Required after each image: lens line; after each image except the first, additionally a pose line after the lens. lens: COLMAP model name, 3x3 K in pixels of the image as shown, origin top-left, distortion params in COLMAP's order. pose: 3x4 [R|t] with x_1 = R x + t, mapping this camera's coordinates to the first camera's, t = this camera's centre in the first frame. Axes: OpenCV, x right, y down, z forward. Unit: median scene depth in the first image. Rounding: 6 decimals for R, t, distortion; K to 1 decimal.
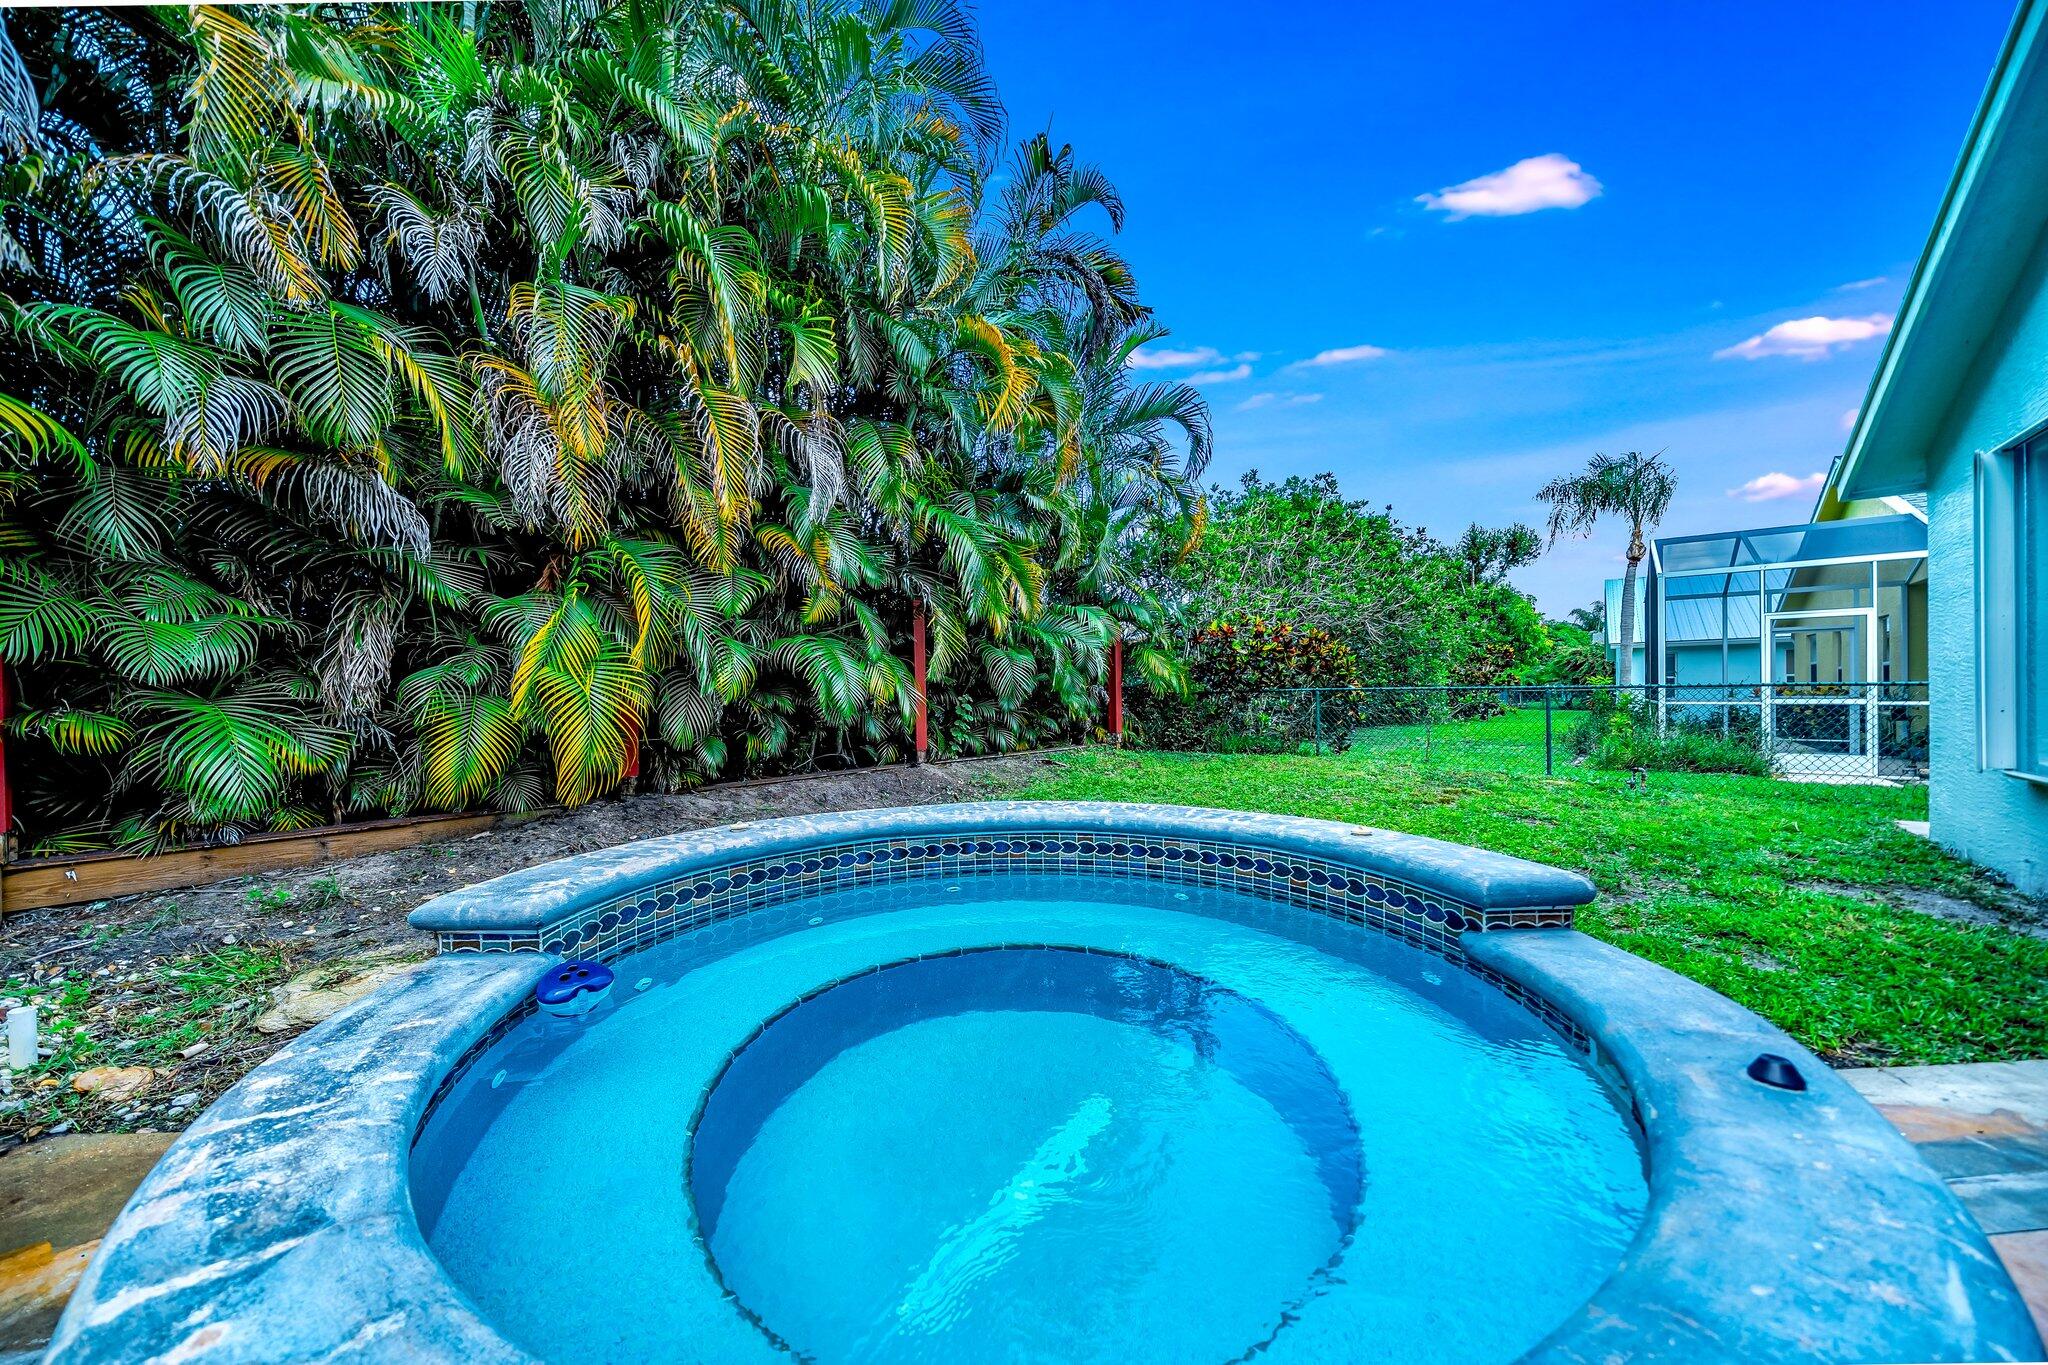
lens RADIAL K [[710.8, 0, 1028.4], [0, 710.8, 703.7], [0, 0, 1]] dist [-0.004911, 0.000849]
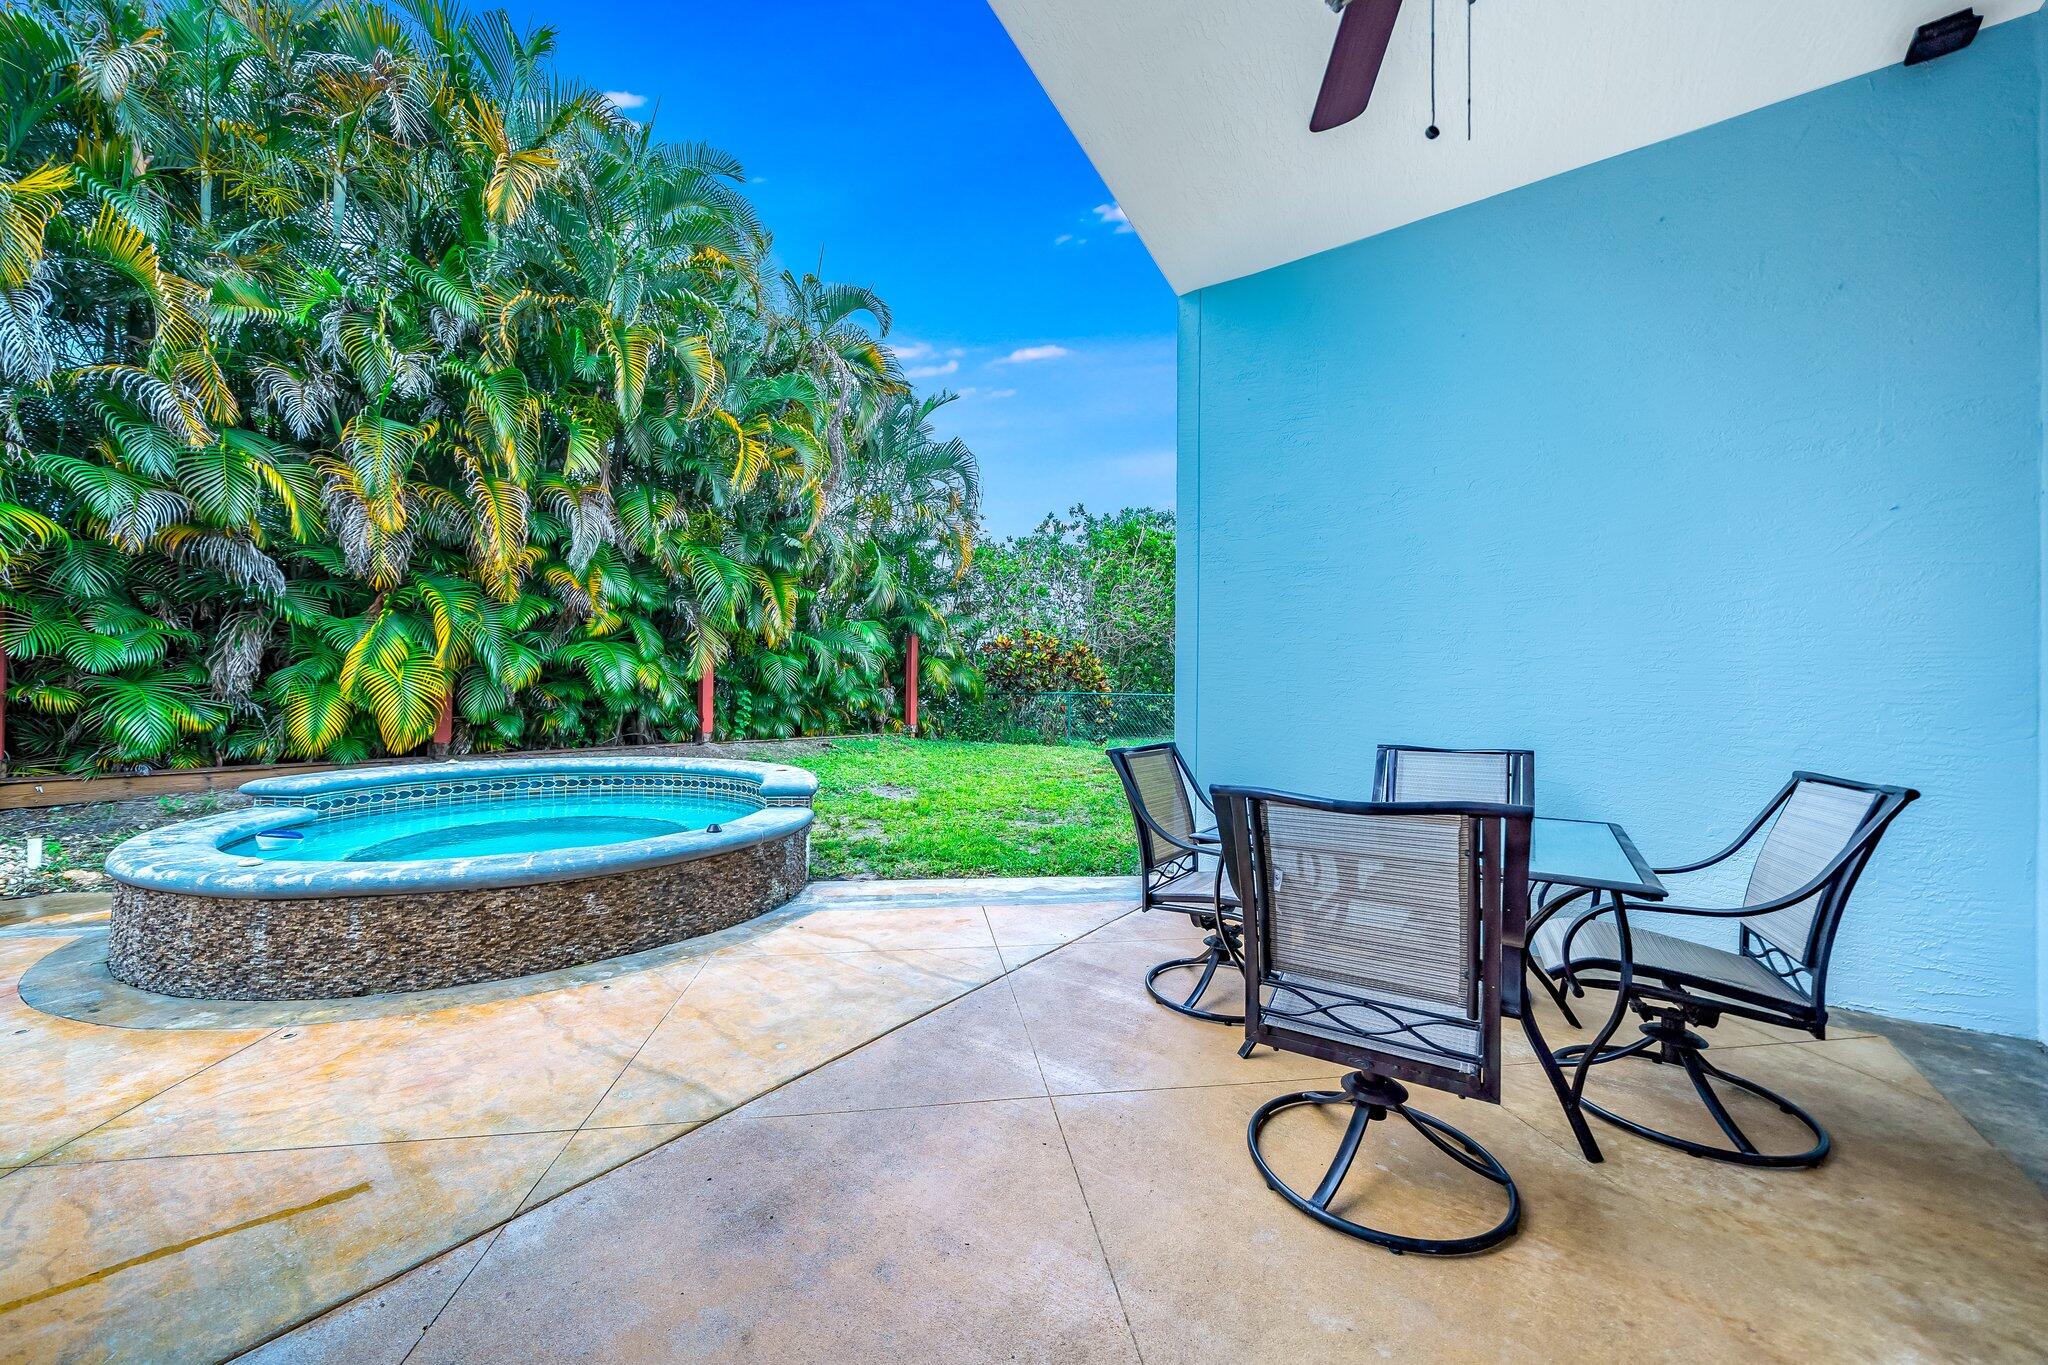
lens RADIAL K [[710.8, 0, 1021.0], [0, 710.8, 695.1], [0, 0, 1]] dist [-0.004911, 0.000849]
pose [[0.998222, 0.024730, 0.054235, 0.665370], [-0.024361, 0.999675, -0.007453, -0.012429], [-0.054402, 0.006118, 0.998500, -0.618013]]
